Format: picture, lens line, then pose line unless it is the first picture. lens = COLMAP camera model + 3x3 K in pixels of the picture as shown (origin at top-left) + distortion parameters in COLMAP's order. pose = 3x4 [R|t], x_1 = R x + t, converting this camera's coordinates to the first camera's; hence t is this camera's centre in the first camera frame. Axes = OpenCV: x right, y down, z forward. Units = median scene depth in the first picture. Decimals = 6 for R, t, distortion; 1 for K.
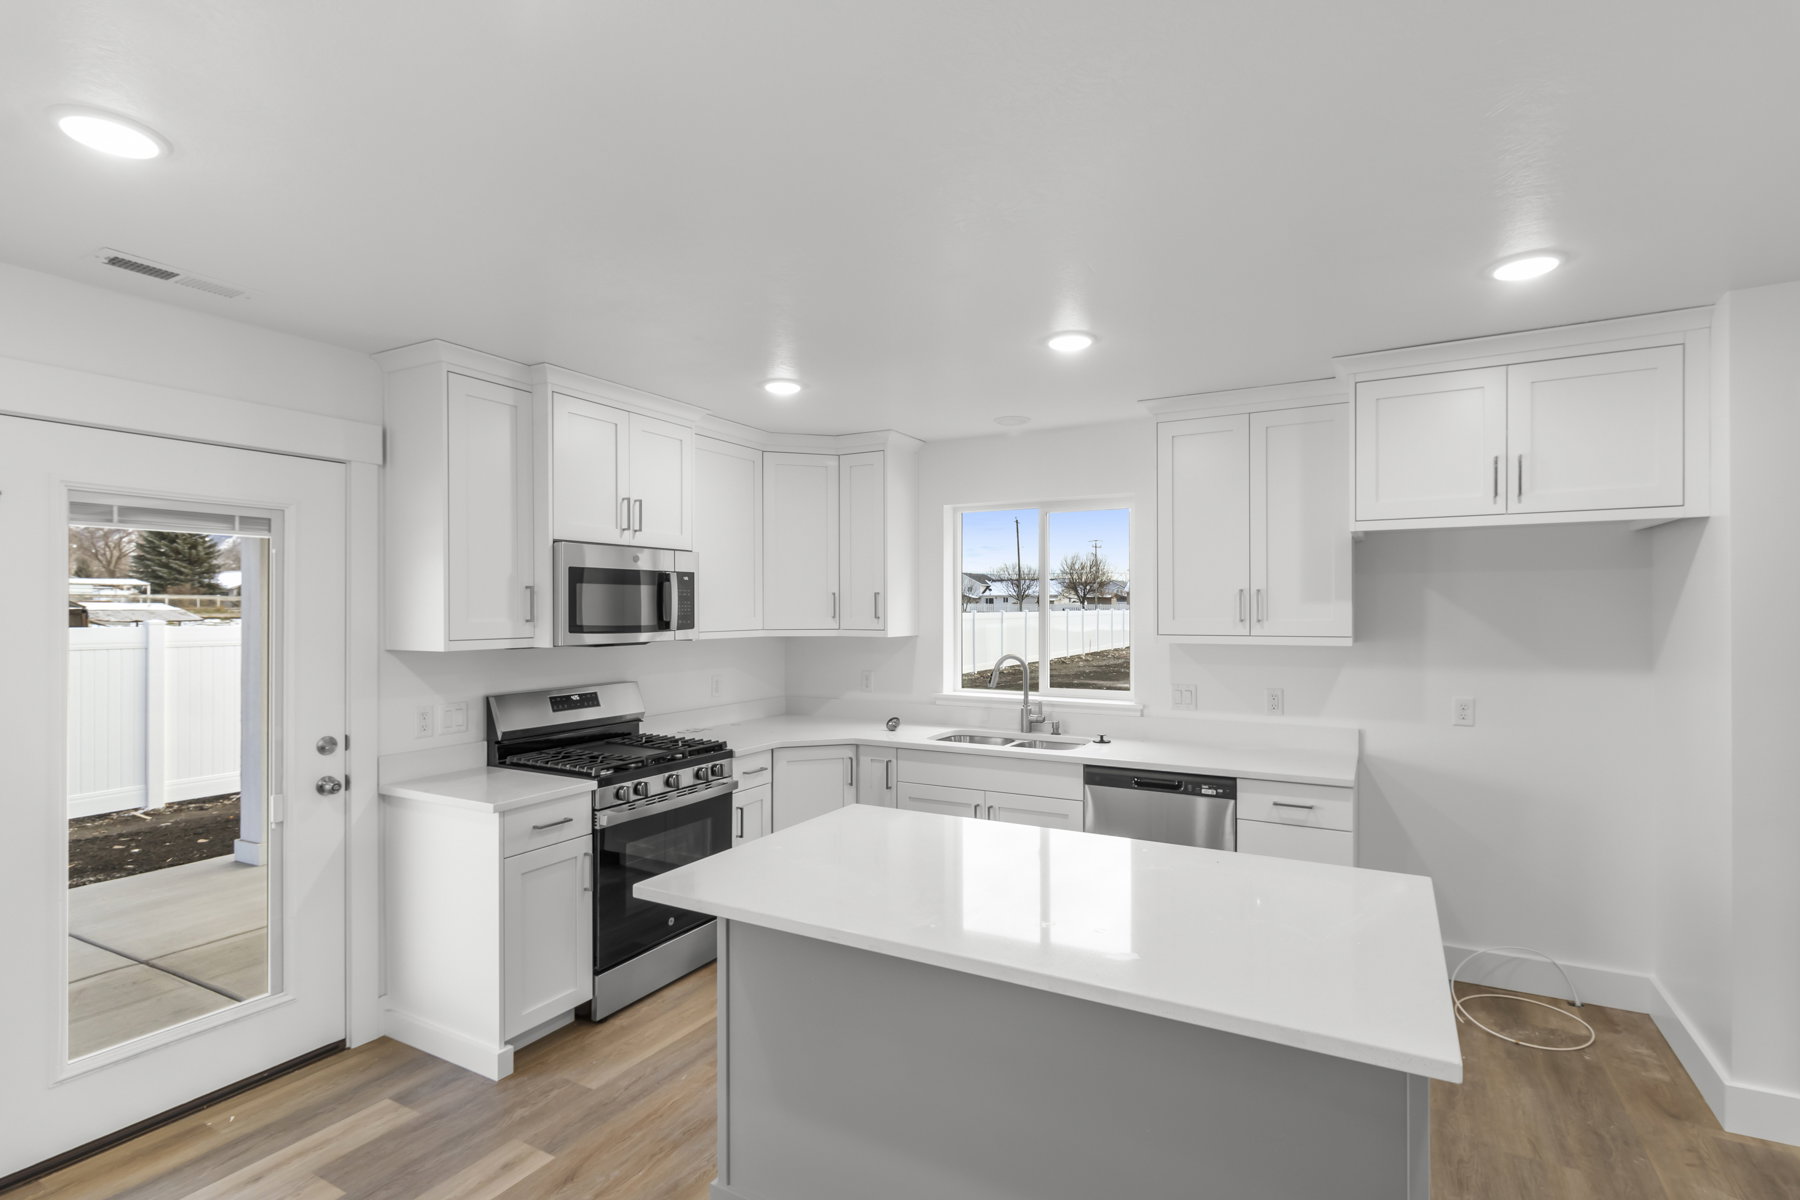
lens RADIAL K [[831.4, 0, 890.2], [0, 831.4, 615.2], [0, 0, 1]] dist [0.000198, -0.000312]
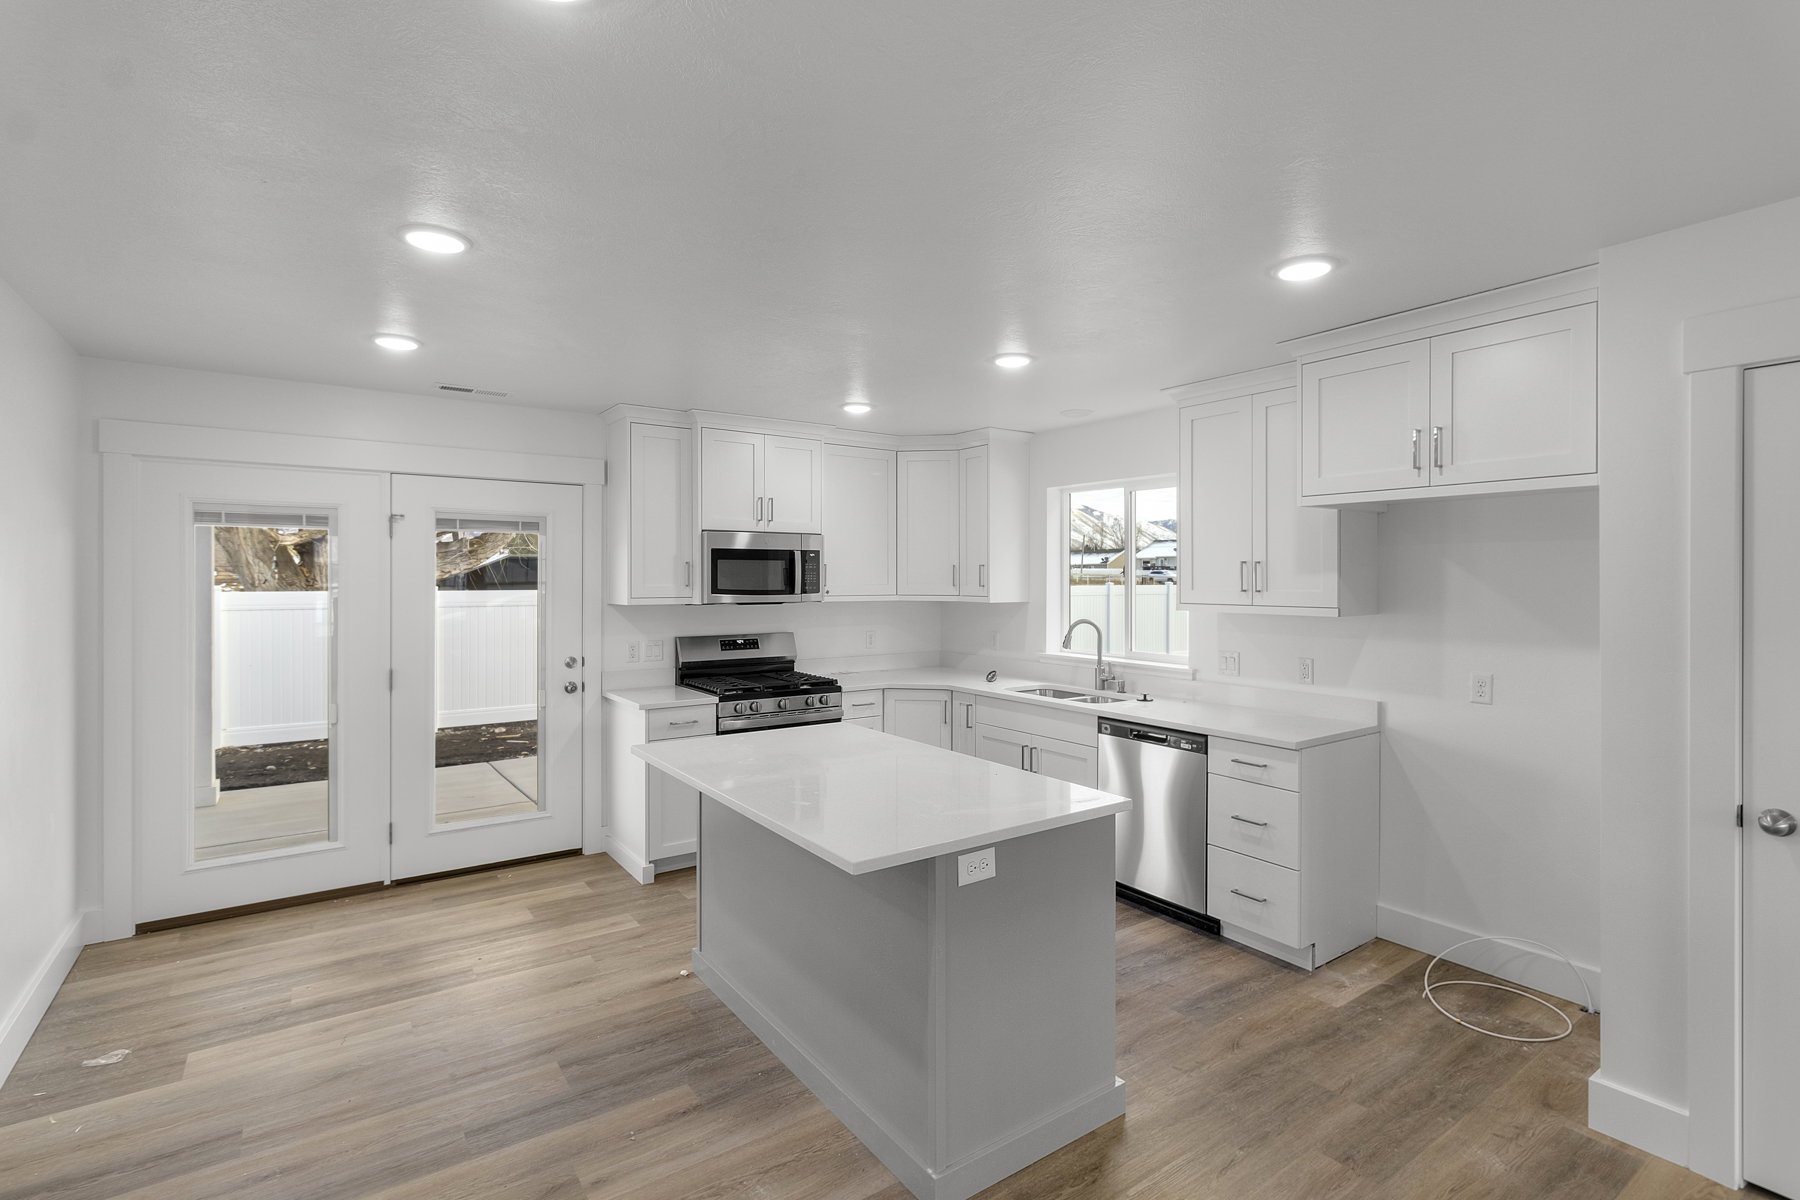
lens RADIAL K [[831.4, 0, 917.4], [0, 831.4, 588.1], [0, 0, 1]] dist [0.000198, -0.000312]
pose [[0.905488, 0.008790, -0.424281, 0.529390], [-0.006603, 0.999956, 0.006625, -0.001565], [0.424320, -0.003197, 0.905507, -0.145936]]
